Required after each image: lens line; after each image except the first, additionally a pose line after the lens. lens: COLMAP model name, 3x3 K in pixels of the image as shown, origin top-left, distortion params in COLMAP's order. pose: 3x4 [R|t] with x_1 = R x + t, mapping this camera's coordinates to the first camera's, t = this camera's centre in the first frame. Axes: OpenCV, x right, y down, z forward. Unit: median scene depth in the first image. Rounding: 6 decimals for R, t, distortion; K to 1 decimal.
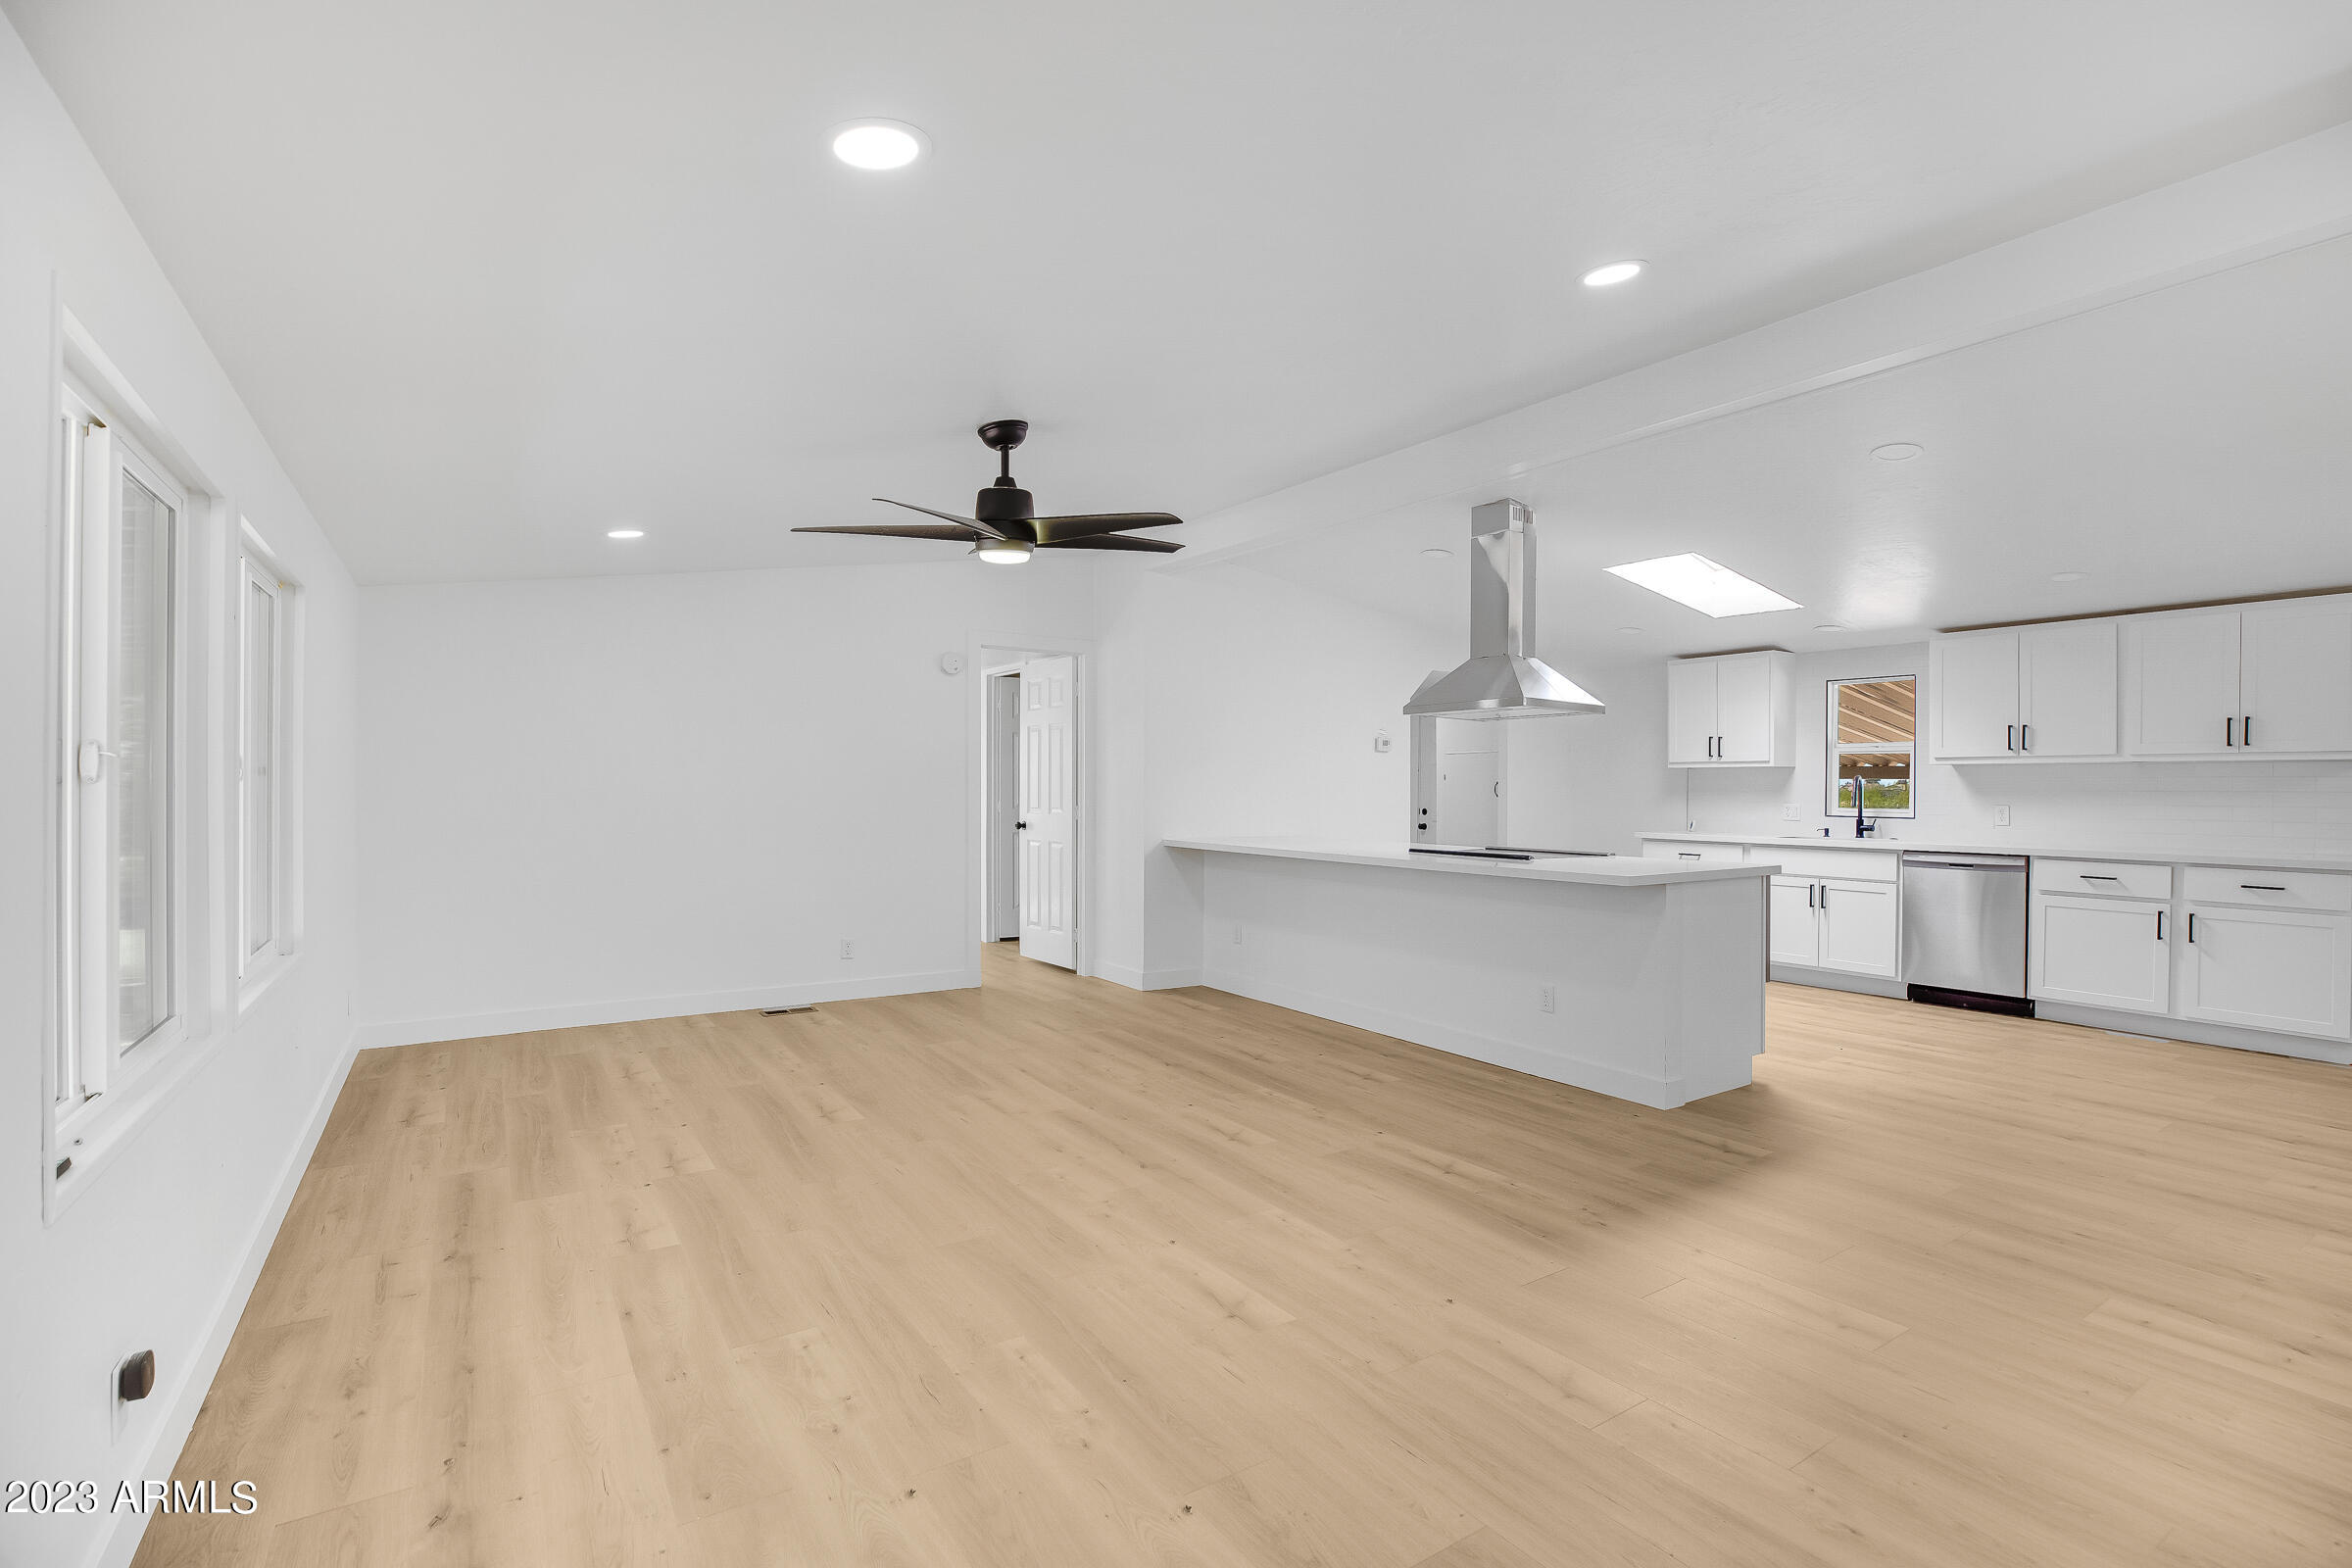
lens RADIAL K [[1087.8, 0, 1166.0], [0, 1087.8, 775.1], [0, 0, 1]] dist [-0.042036, 0.012363]
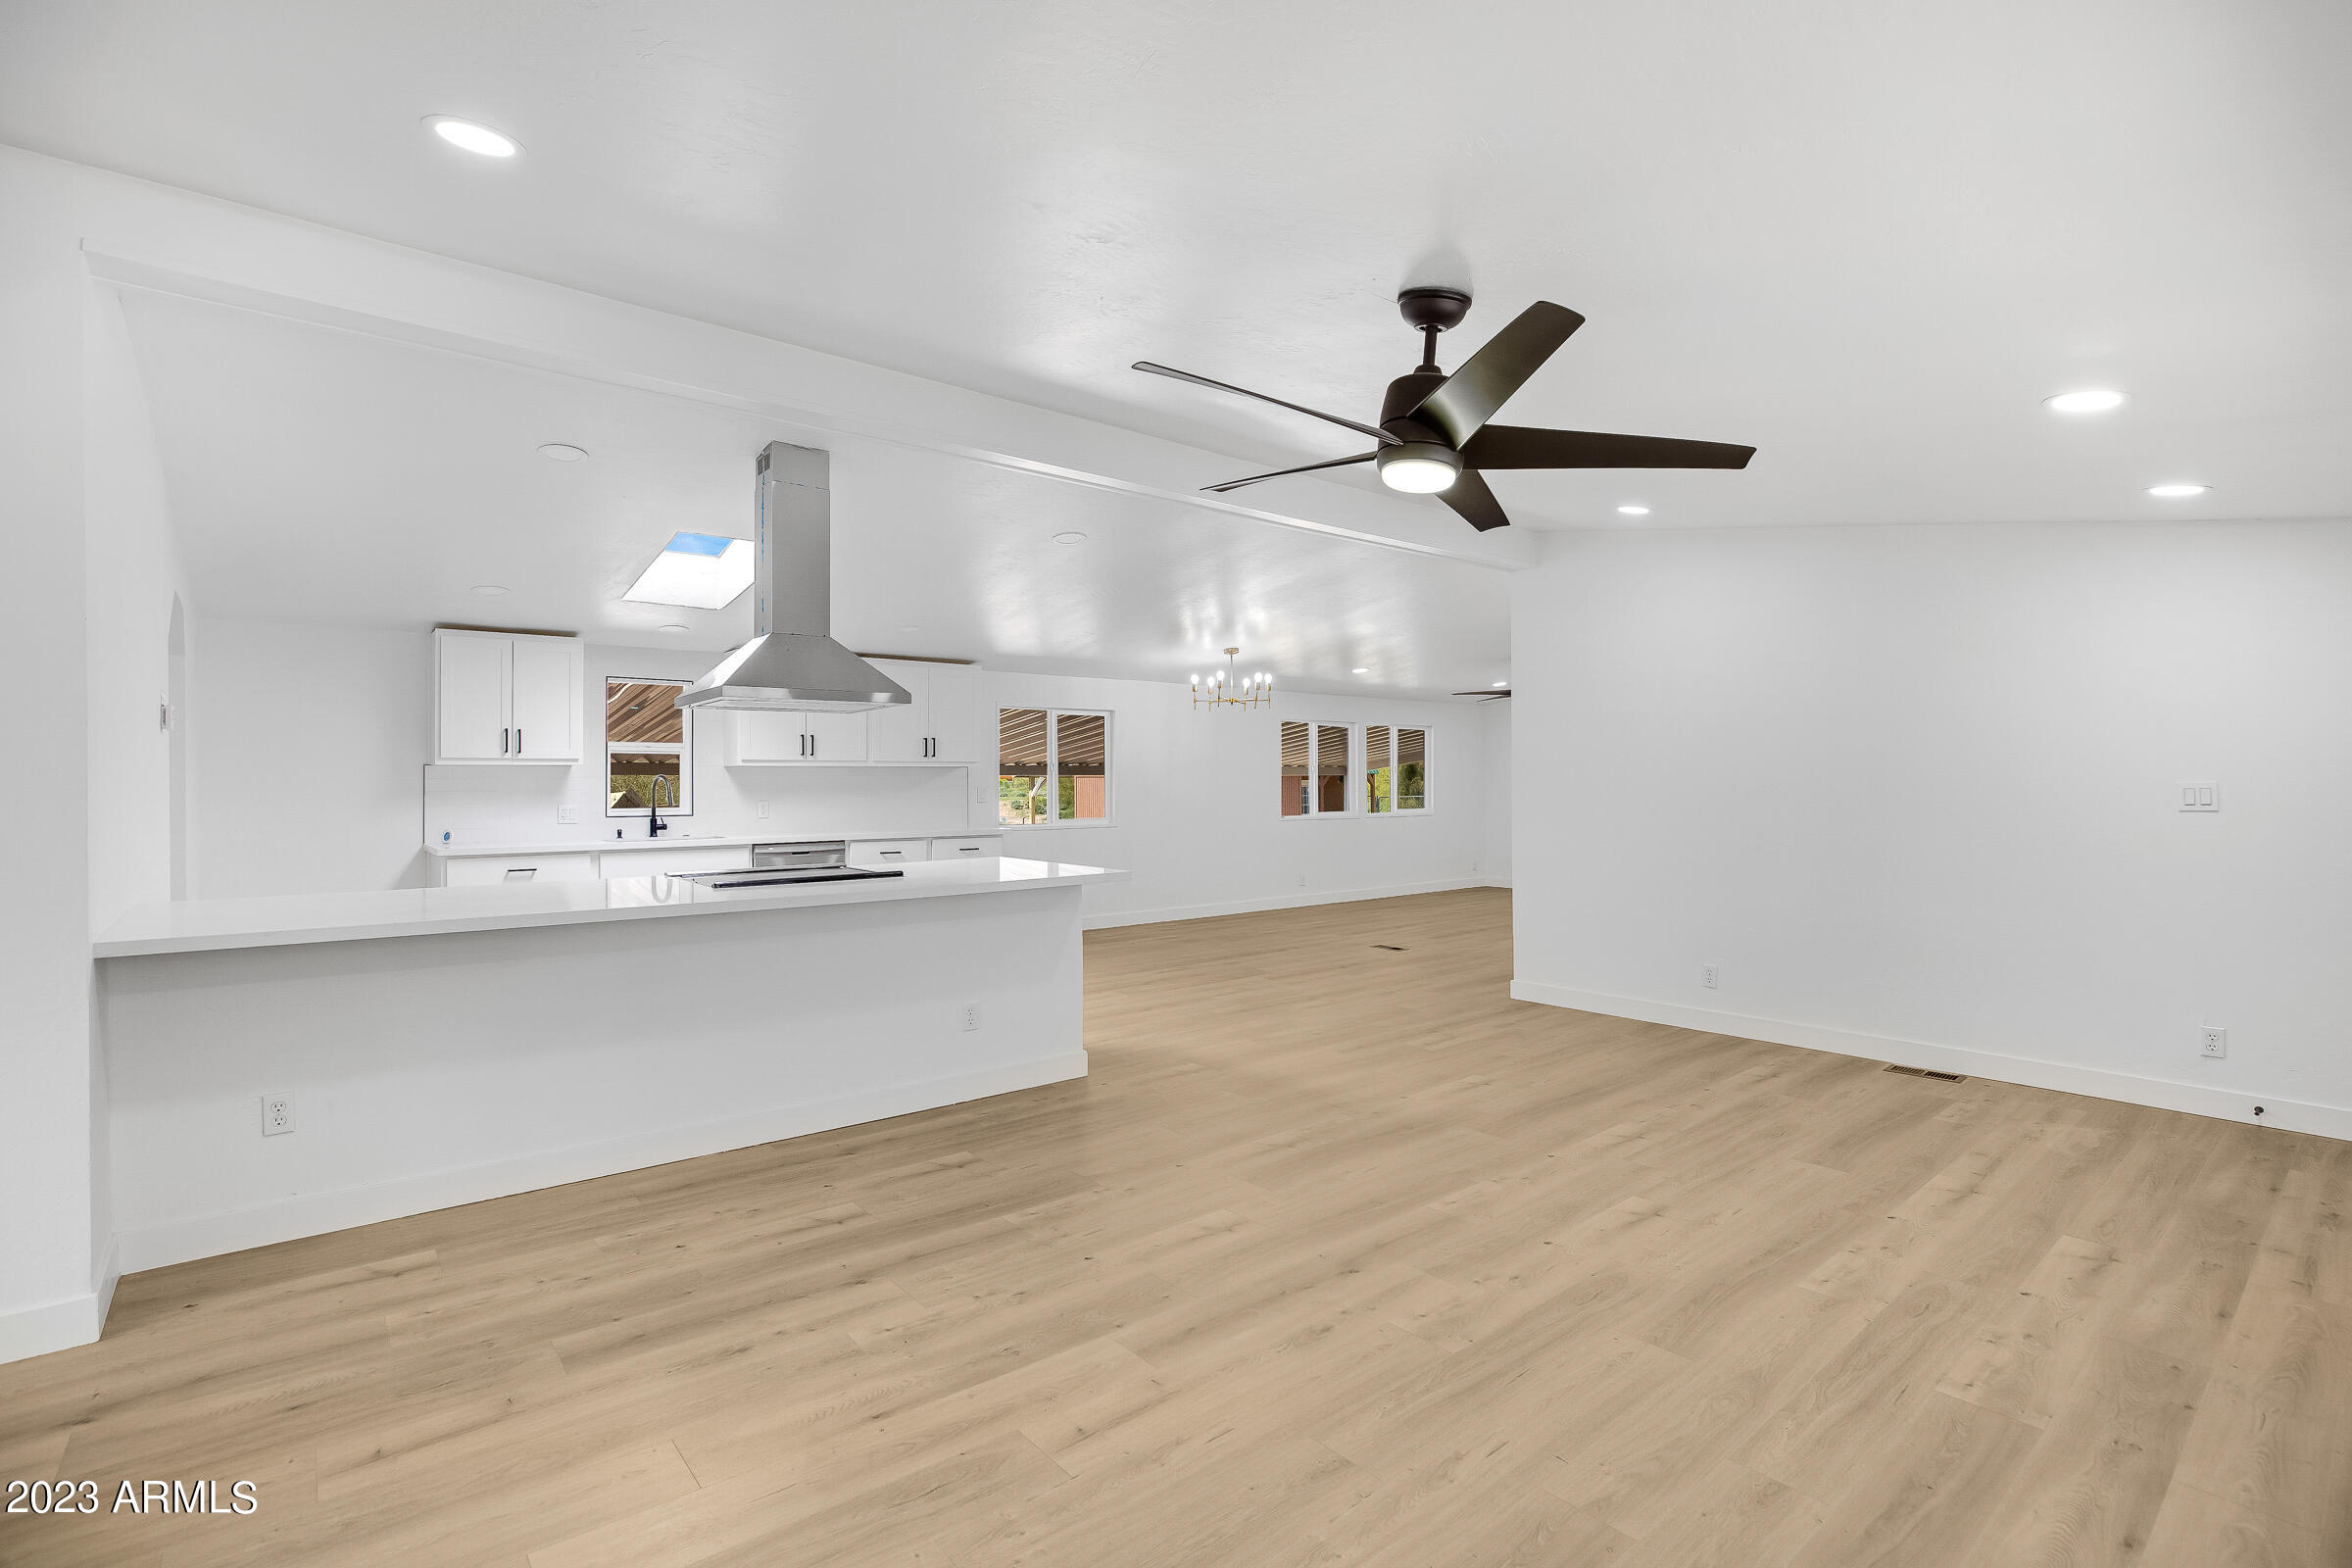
lens RADIAL K [[1087.8, 0, 1166.0], [0, 1087.8, 775.1], [0, 0, 1]] dist [-0.042036, 0.012363]
pose [[-0.119063, -0.003005, 0.992882, -0.684104], [-0.009355, 0.999954, 0.001904, -0.010310], [-0.992843, -0.009062, -0.119085, 1.048794]]
